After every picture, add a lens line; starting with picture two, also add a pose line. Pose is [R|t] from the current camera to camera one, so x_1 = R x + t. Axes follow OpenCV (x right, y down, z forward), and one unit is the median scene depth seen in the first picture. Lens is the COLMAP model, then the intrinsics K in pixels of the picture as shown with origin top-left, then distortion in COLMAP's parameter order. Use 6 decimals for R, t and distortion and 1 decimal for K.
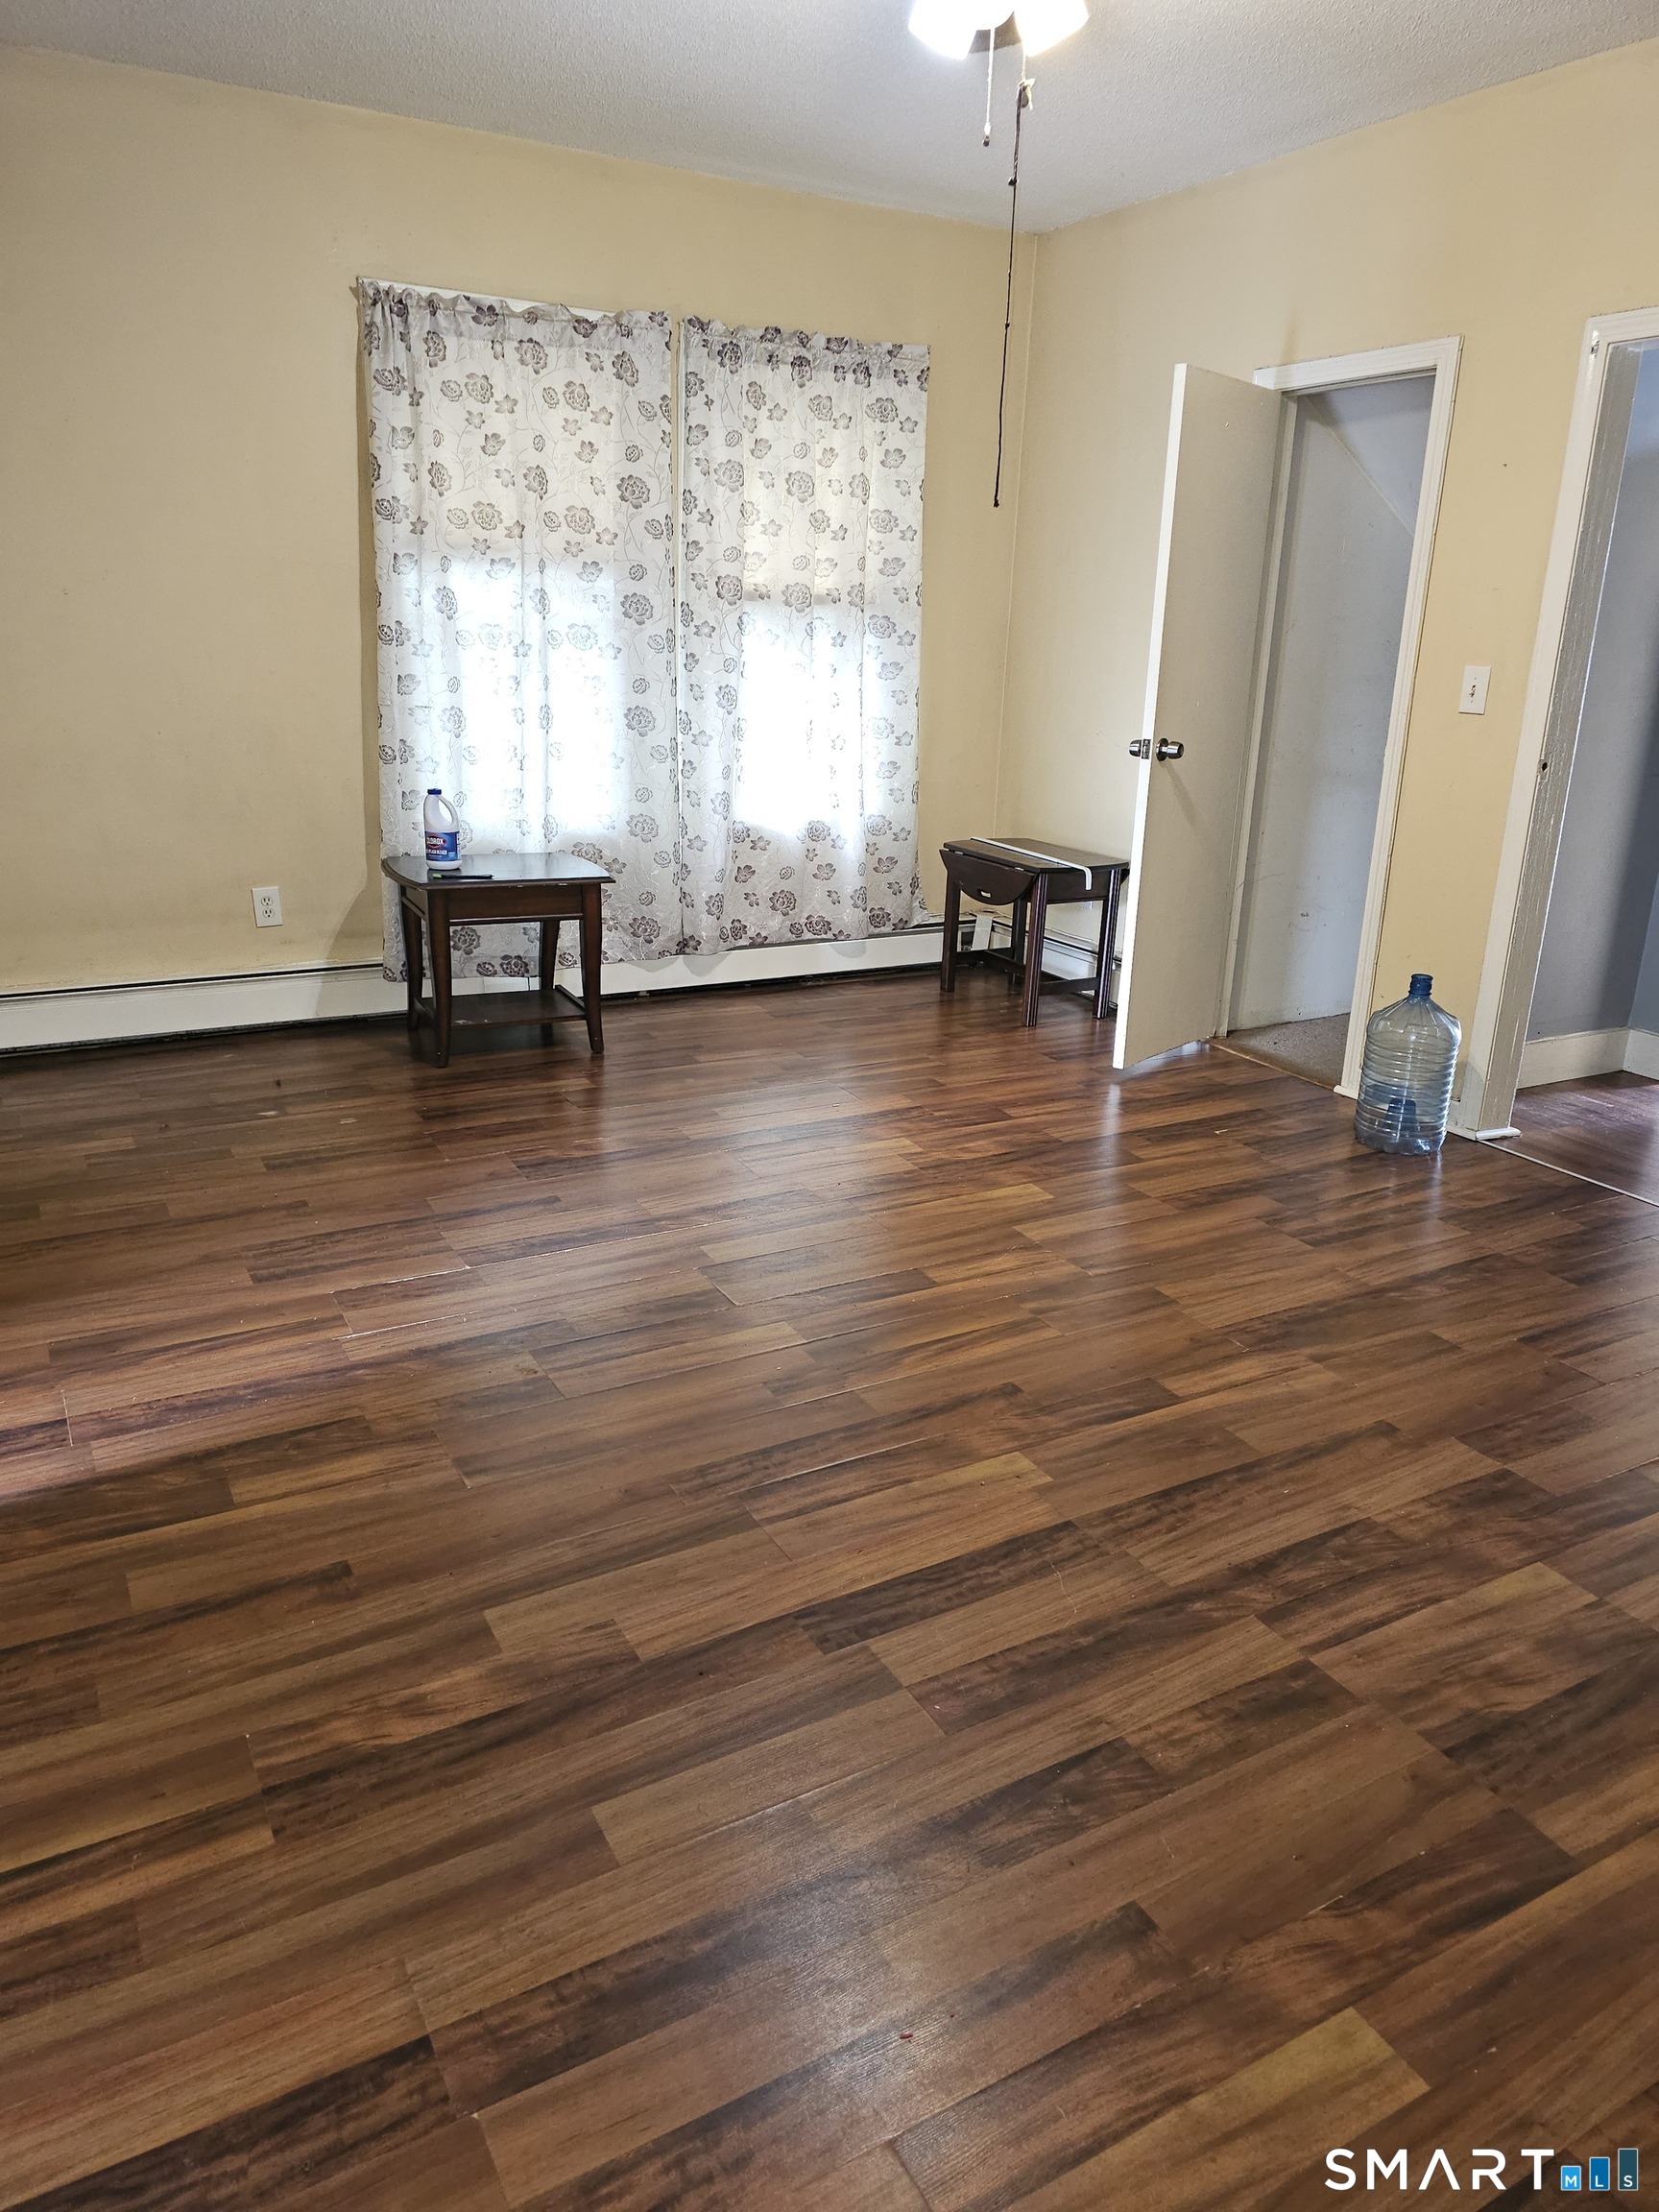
lens RADIAL K [[1486.9, 0, 830.7], [0, 1486.9, 1103.7], [0, 0, 1]] dist [-0.006264, -0.024386]
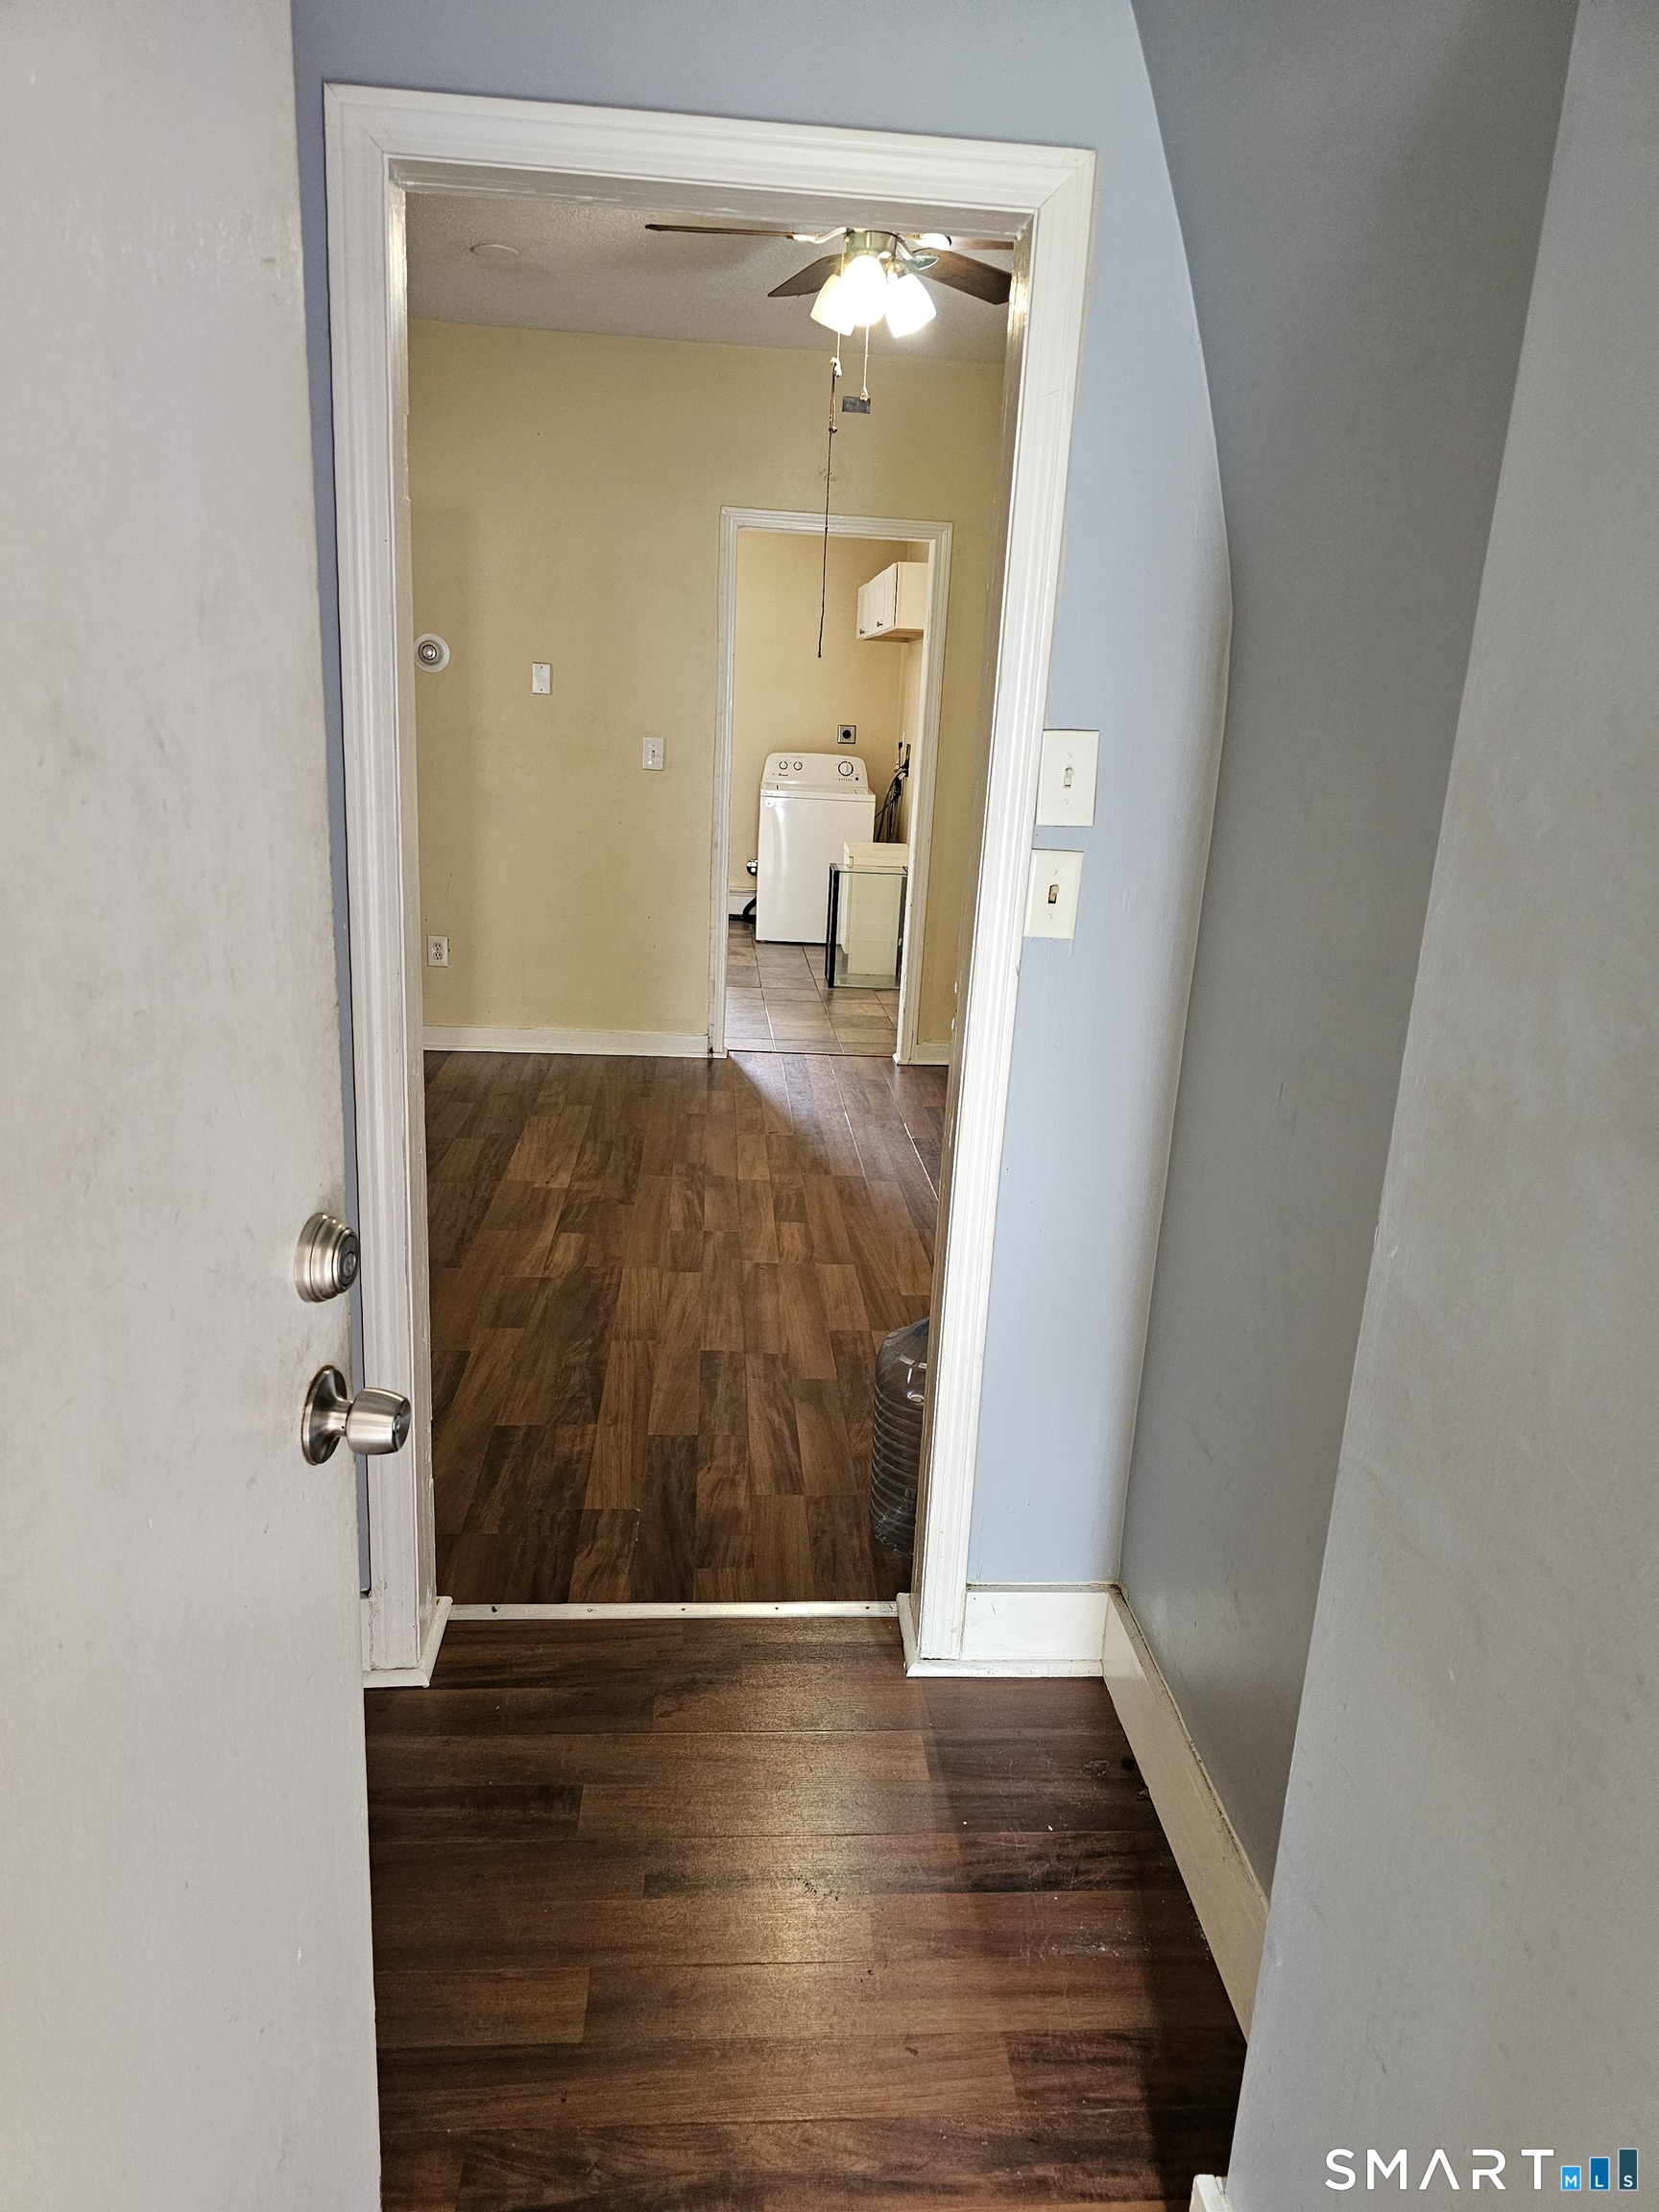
lens RADIAL K [[1486.9, 0, 830.7], [0, 1486.9, 1107.5], [0, 0, 1]] dist [-0.006264, -0.024386]
pose [[-0.408133, 0.197201, -0.891369, 1.340392], [-0.355760, 0.864846, 0.354225, -0.501713], [0.840751, 0.461684, -0.282816, 1.492797]]
